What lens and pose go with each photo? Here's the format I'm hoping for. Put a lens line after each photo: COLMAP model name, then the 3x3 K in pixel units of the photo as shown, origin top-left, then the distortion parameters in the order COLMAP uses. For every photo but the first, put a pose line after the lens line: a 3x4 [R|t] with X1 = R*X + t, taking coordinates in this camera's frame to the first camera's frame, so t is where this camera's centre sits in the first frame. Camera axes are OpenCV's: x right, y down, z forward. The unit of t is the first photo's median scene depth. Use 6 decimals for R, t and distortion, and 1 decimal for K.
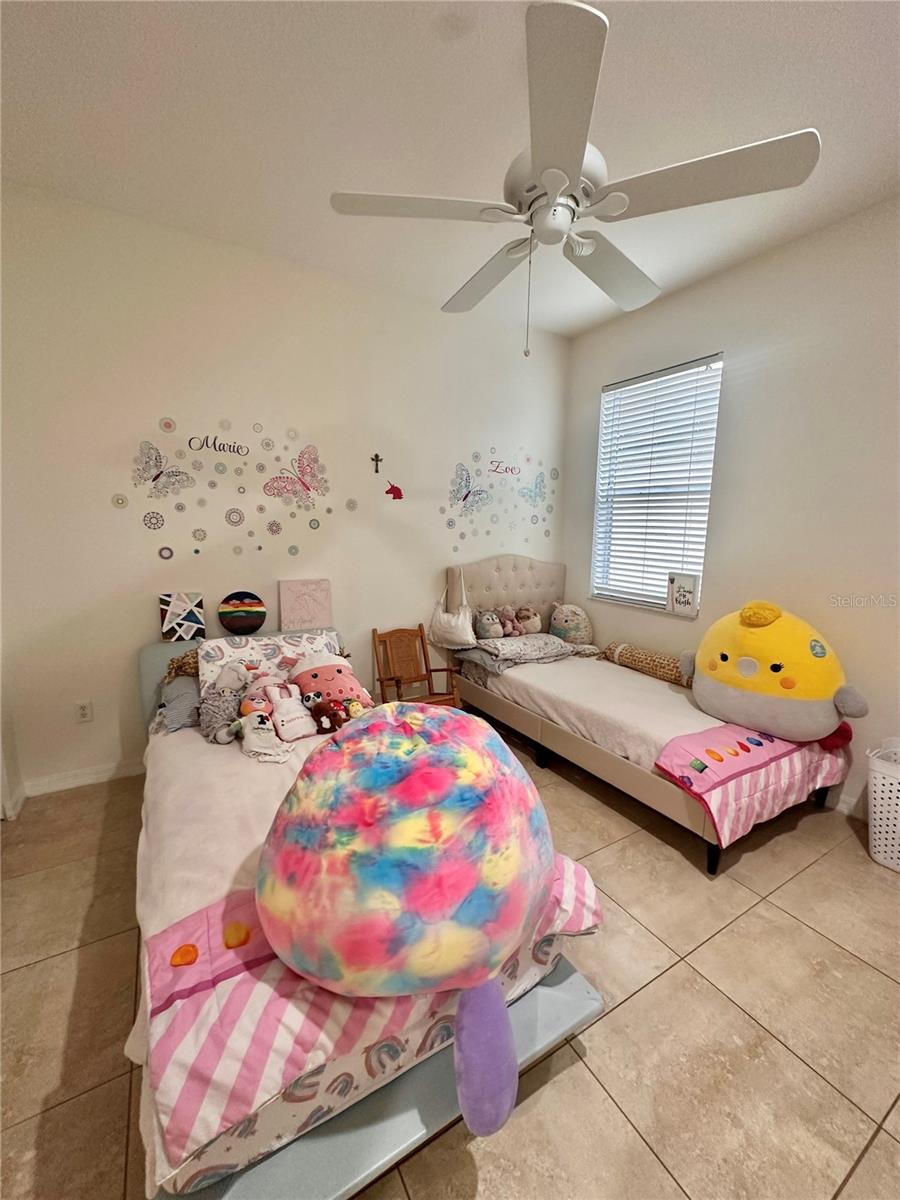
lens RADIAL K [[478.2, 0, 450.0], [0, 478.2, 600.0], [0, 0, 1]] dist [-0.001792, 0.000616]
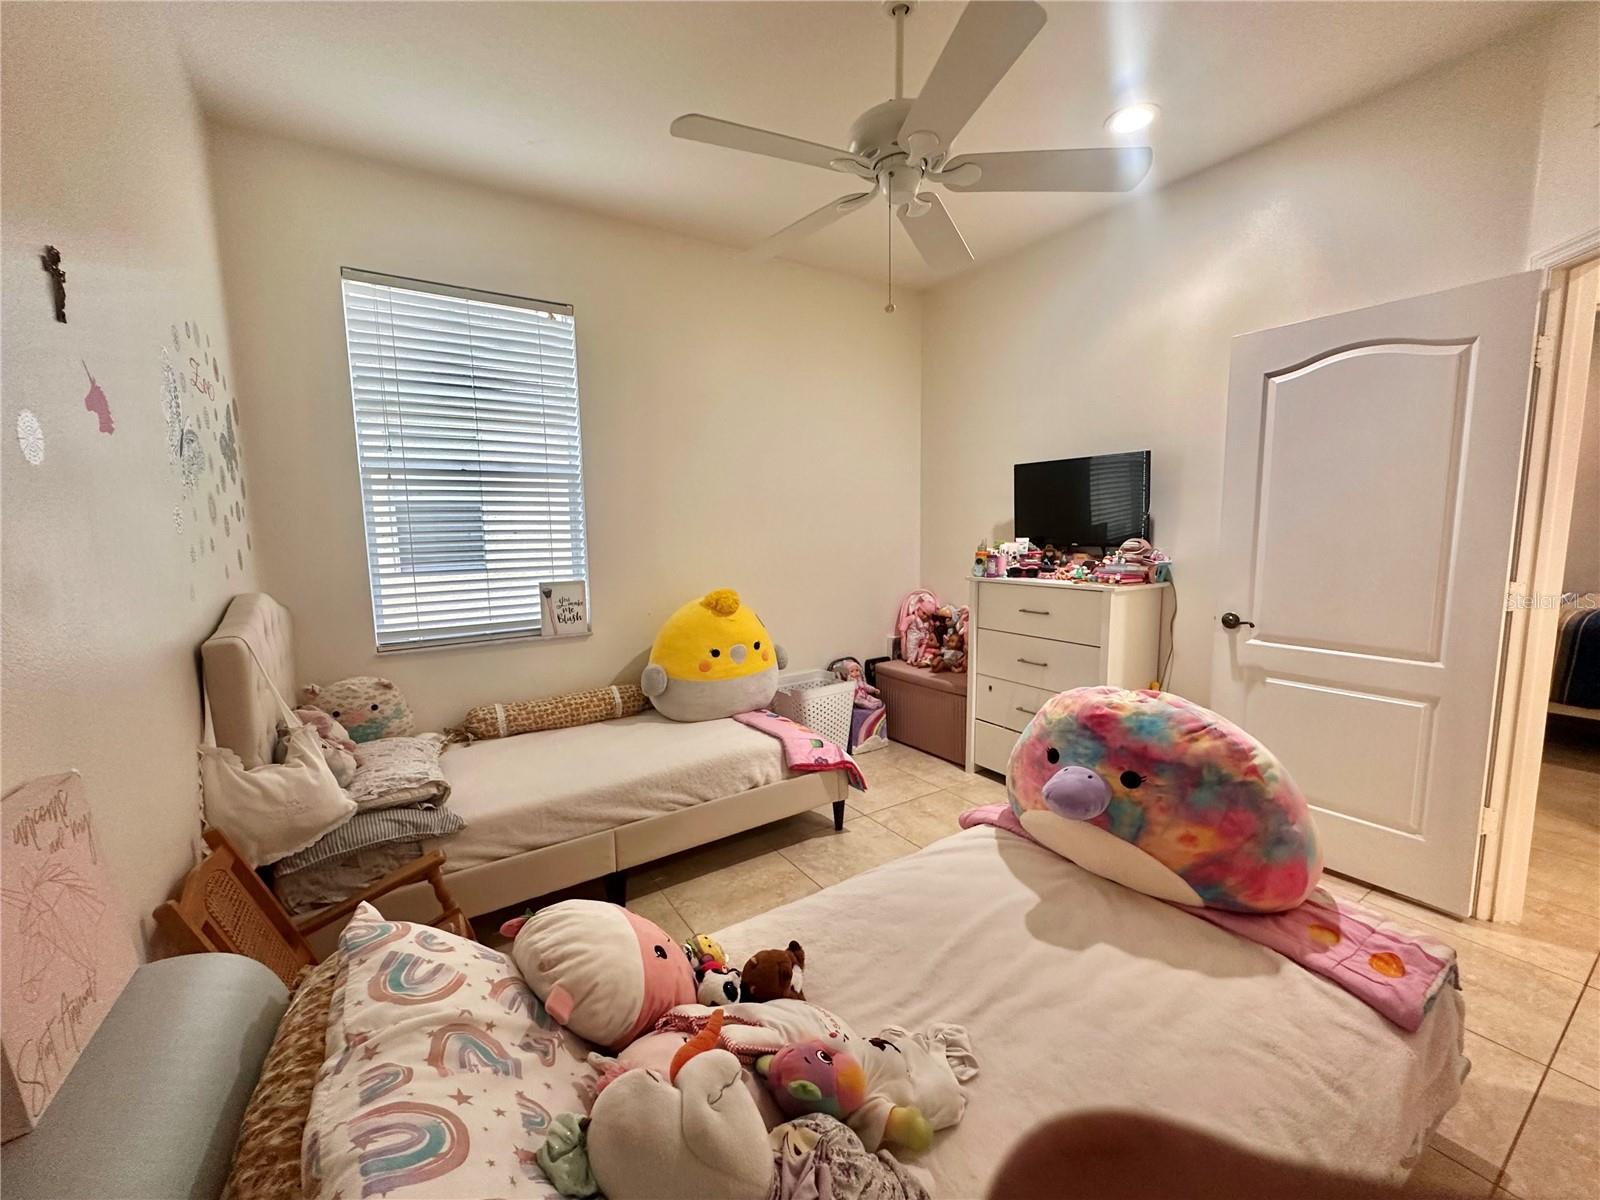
lens RADIAL K [[637.6, 0, 804.1], [0, 637.6, 599.5], [0, 0, 1]] dist [-0.001792, 0.000616]
pose [[-0.035931, -0.132078, 0.990588, -0.521812], [0.174444, 0.975181, 0.136351, -0.097564], [-0.984011, 0.177701, -0.011999, 0.634520]]
